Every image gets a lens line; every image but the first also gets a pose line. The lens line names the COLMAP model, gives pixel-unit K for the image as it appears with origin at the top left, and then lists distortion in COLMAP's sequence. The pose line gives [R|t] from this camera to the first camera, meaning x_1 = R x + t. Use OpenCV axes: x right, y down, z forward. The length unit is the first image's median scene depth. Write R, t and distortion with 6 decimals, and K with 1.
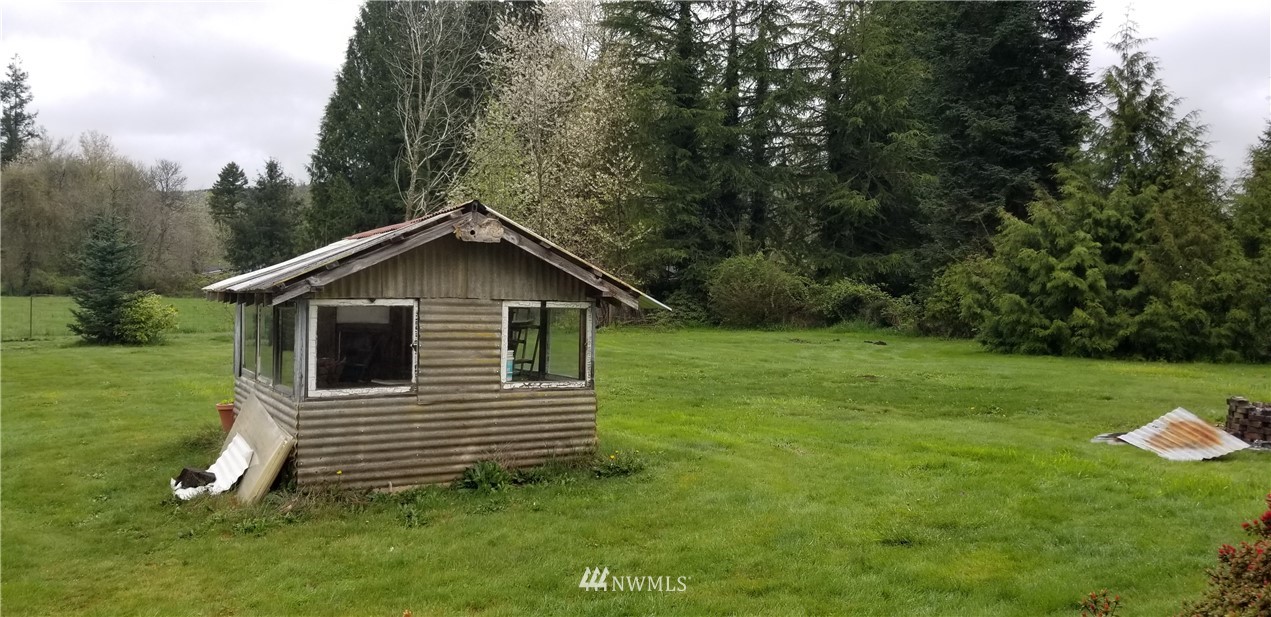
lens RADIAL K [[1022.7, 0, 593.6], [0, 1022.7, 288.0], [0, 0, 1]] dist [0.089578, -0.131078]
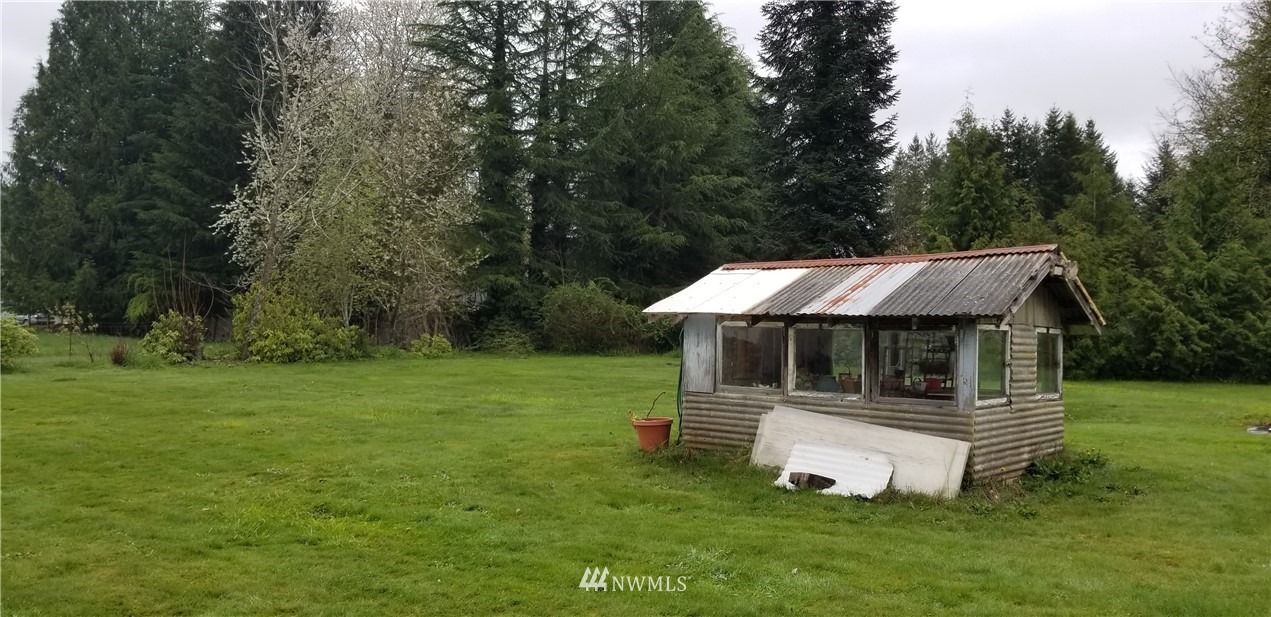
lens RADIAL K [[1012.5, 0, 650.0], [0, 1012.5, 311.1], [0, 0, 1]] dist [0.093054, -0.120734]
pose [[0.933980, 0.016926, 0.356923, -0.163198], [-0.015658, 0.999857, -0.006443, 0.001444], [-0.356981, 0.000429, 0.934112, 0.004860]]
